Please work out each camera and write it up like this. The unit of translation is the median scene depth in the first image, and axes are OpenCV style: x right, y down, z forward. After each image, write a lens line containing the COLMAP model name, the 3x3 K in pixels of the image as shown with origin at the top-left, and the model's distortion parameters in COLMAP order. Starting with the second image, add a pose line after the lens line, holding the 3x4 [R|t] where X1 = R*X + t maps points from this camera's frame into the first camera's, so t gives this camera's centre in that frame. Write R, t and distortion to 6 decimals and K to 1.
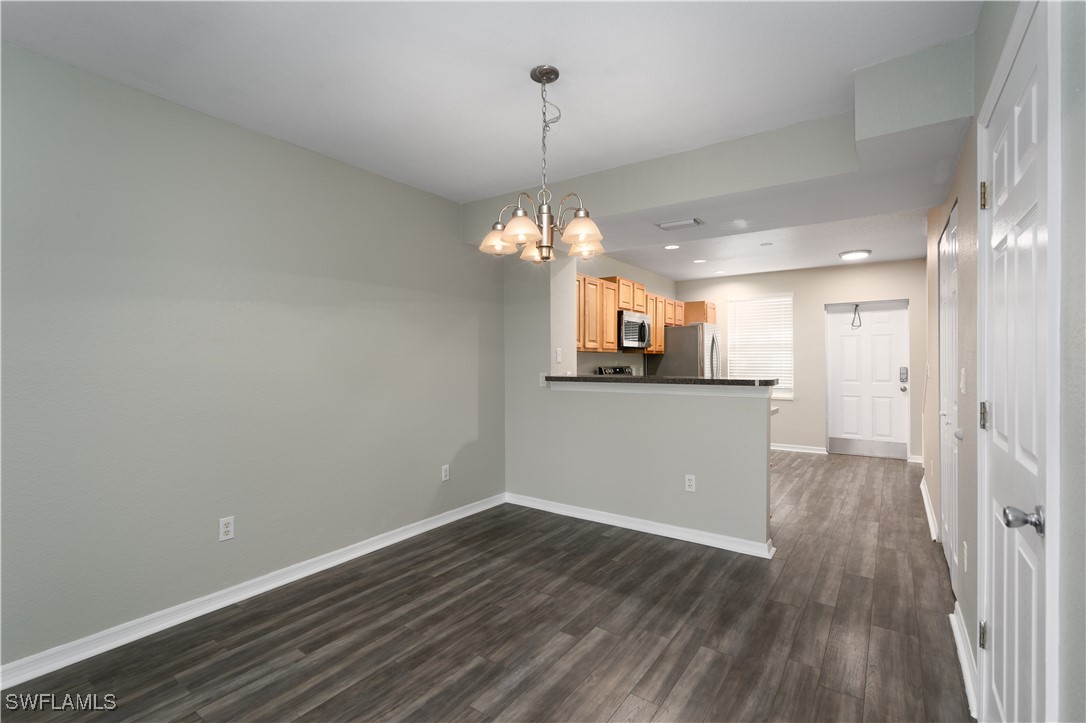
lens RADIAL K [[498.1, 0, 539.0], [0, 498.1, 358.8], [0, 0, 1]] dist [-0.005002, 0.002383]
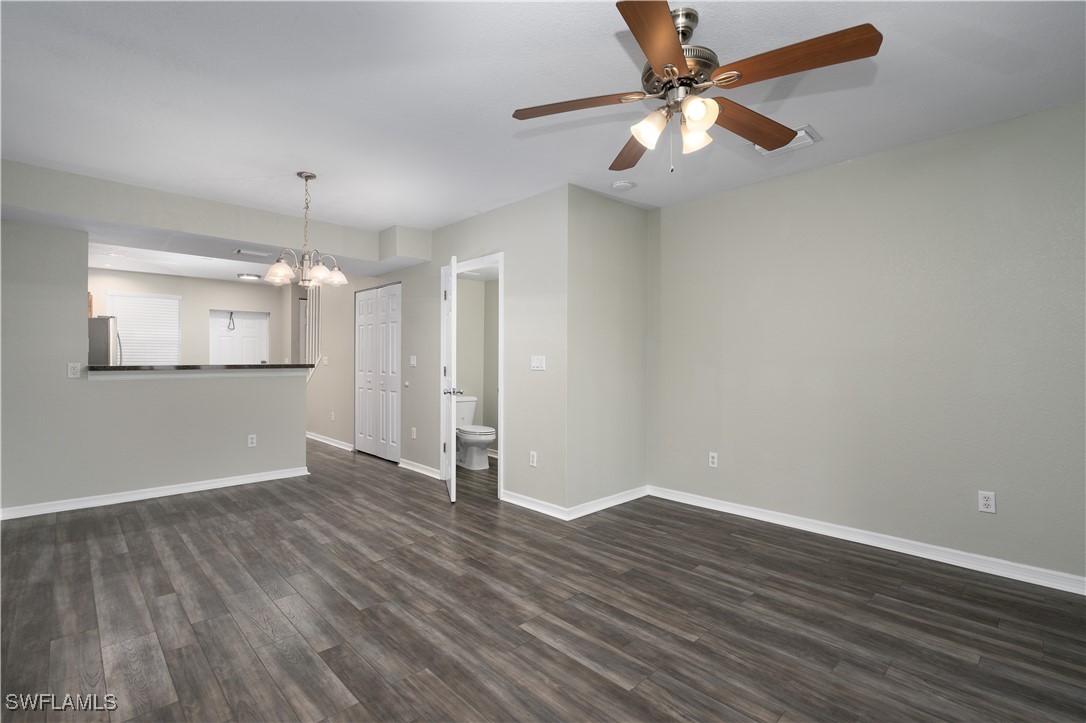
lens RADIAL K [[498.1, 0, 537.3], [0, 498.1, 360.4], [0, 0, 1]] dist [-0.005002, 0.002383]
pose [[0.199959, 0.000561, 0.979804, -0.887968], [-0.002673, 0.999996, -0.000027, 0.024952], [-0.979801, -0.002614, 0.199960, -0.048502]]
